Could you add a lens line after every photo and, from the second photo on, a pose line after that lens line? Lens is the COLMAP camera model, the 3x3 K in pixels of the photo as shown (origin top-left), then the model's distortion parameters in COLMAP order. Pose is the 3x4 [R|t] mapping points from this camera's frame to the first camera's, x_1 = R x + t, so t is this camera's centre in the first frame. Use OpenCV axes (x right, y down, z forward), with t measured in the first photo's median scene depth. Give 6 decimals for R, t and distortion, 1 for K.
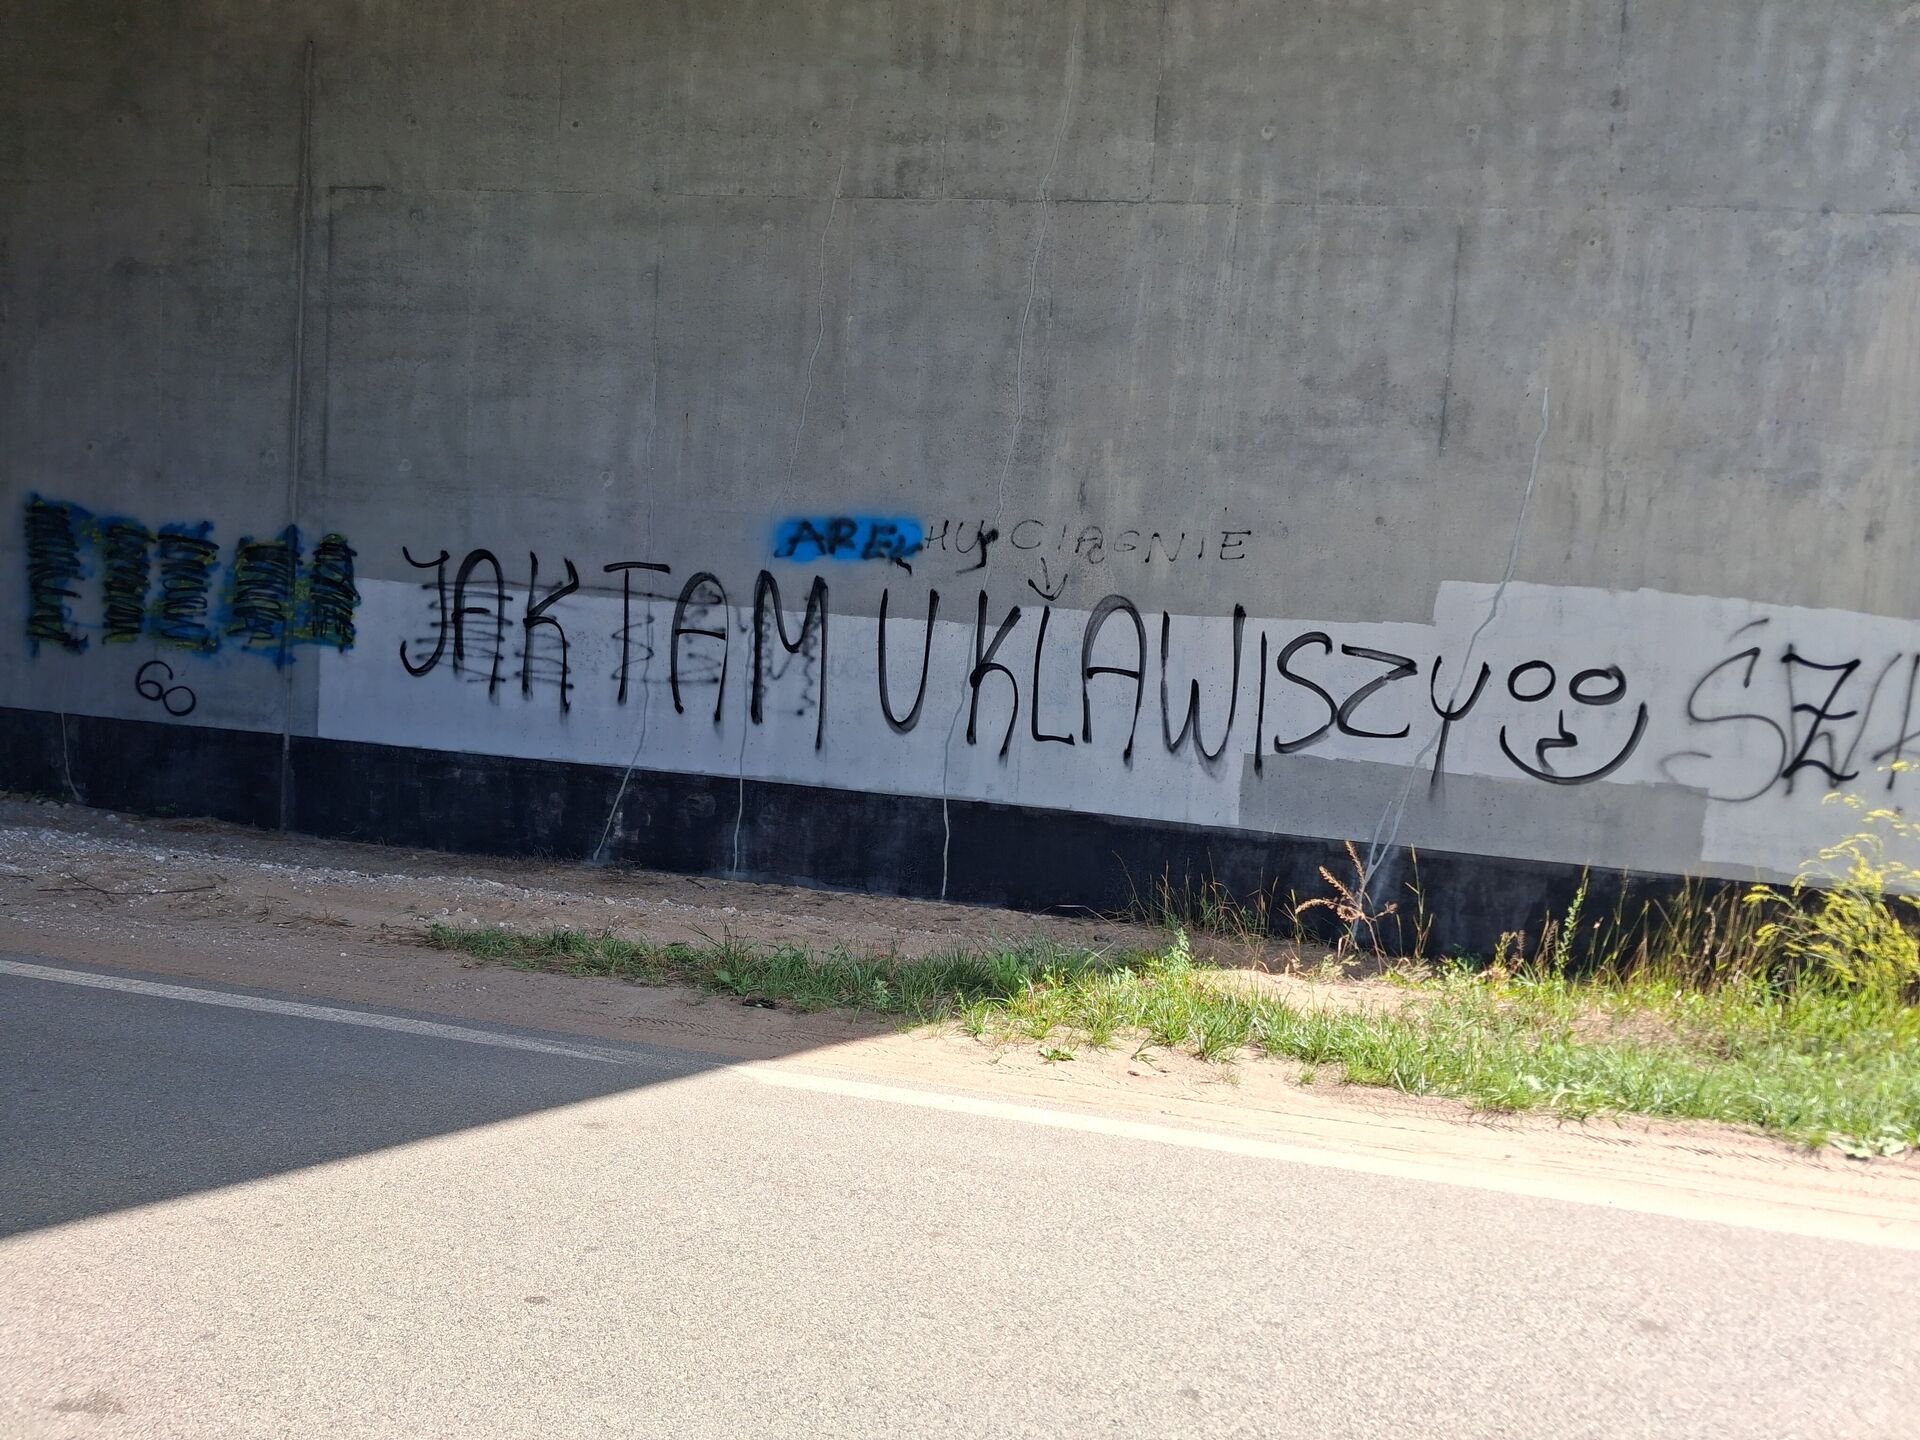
lens RADIAL K [[1480.0, 0, 958.1], [0, 1480.0, 716.9], [0, 0, 1]] dist [0.012965, -0.013979]
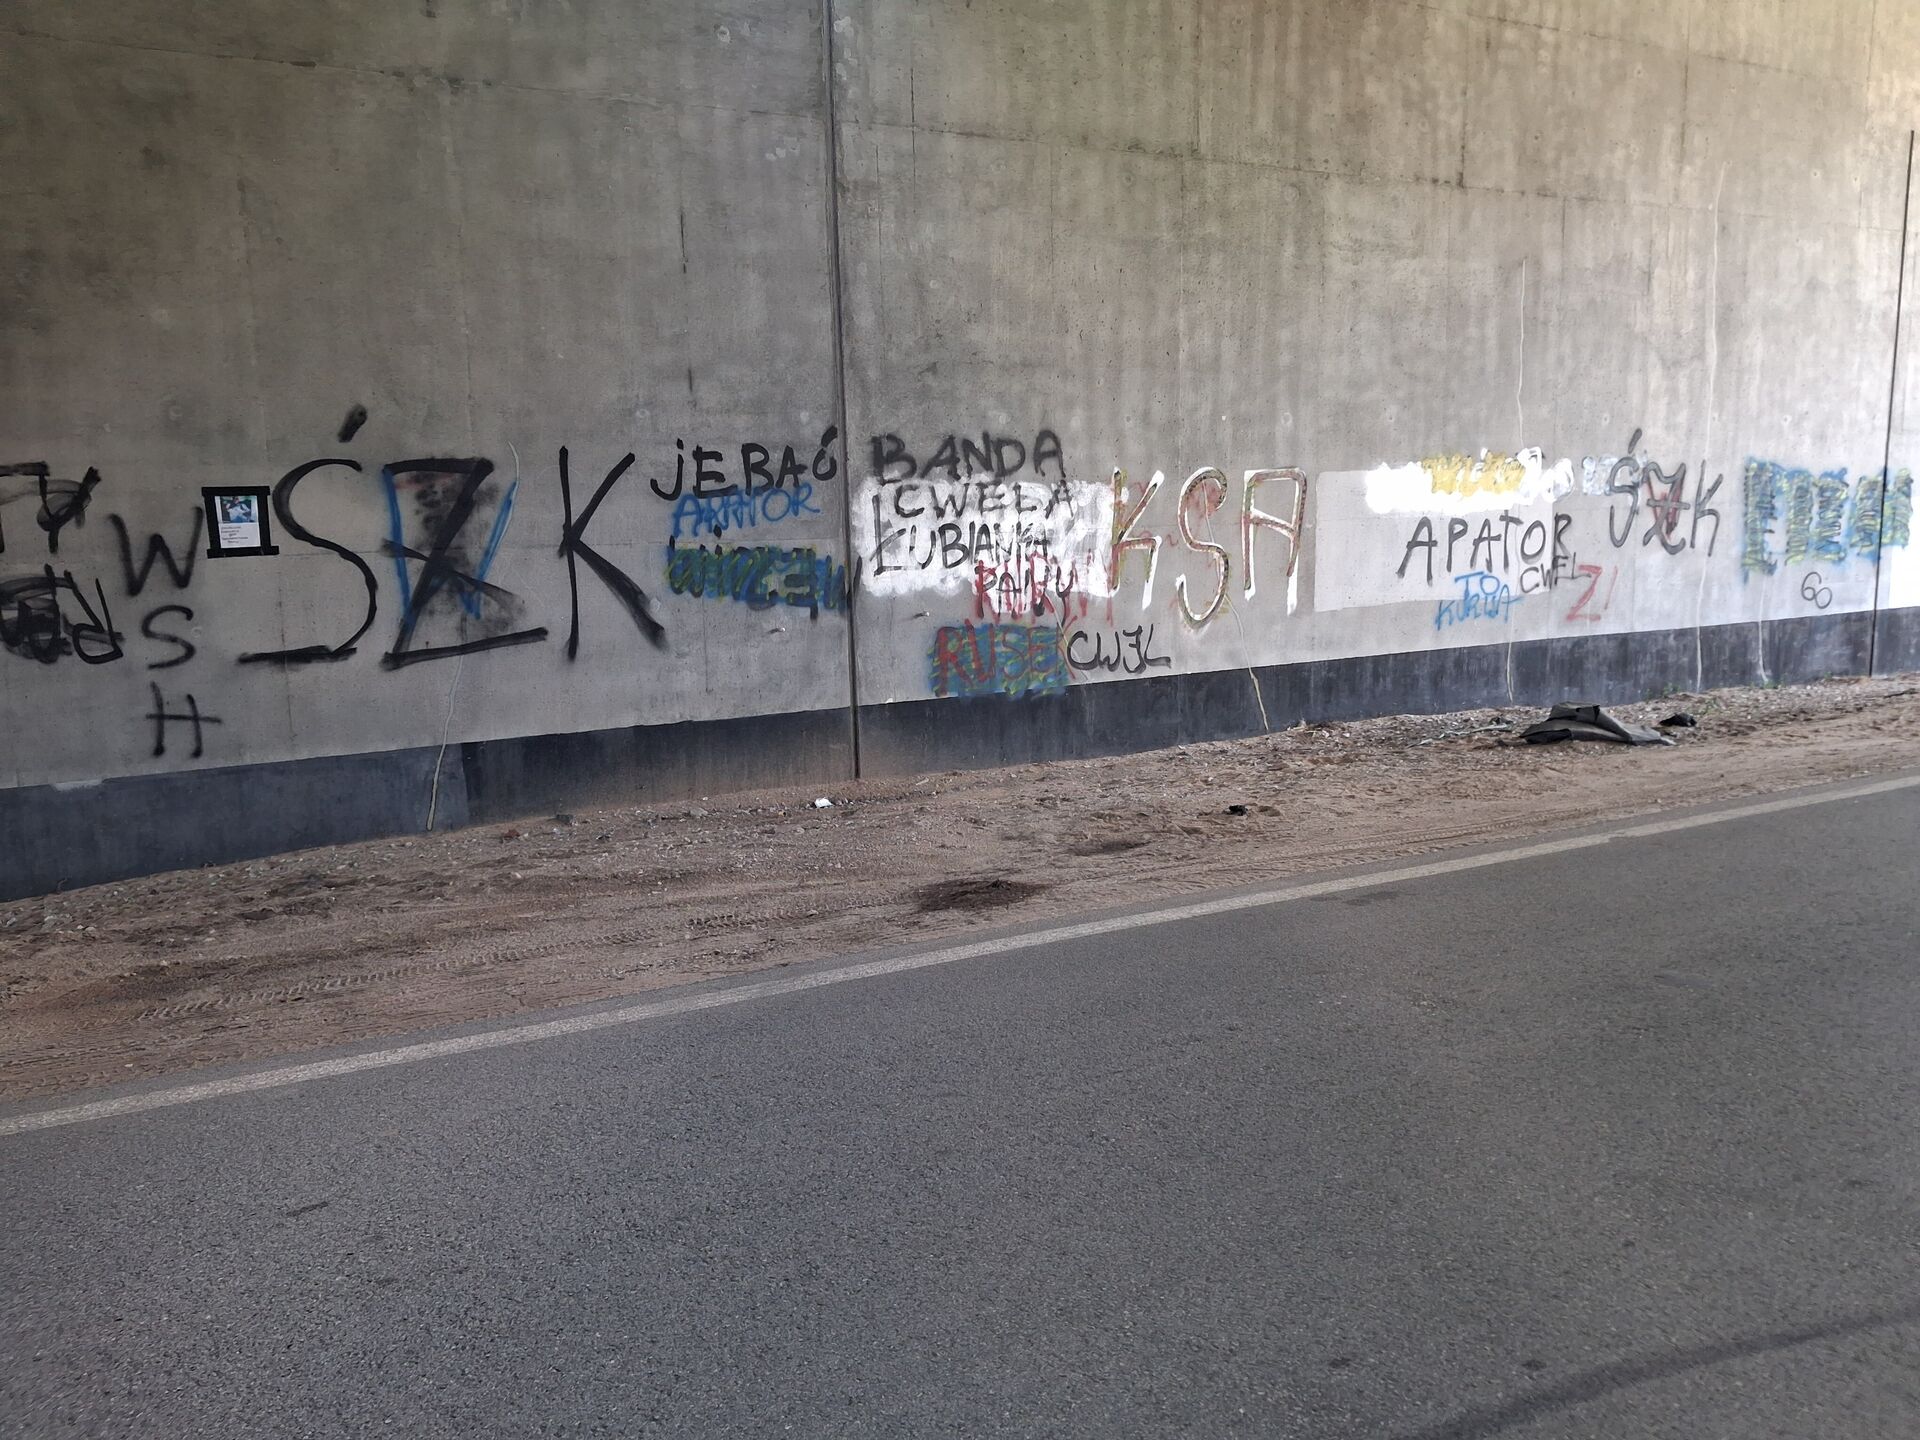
lens RADIAL K [[1480.0, 0, 960.5], [0, 1480.0, 712.9], [0, 0, 1]] dist [0.012965, -0.013979]
pose [[0.768153, -0.185276, 0.612873, -2.034721], [0.127299, 0.982301, 0.137405, -0.201339], [-0.627484, -0.027530, 0.778143, 0.416220]]
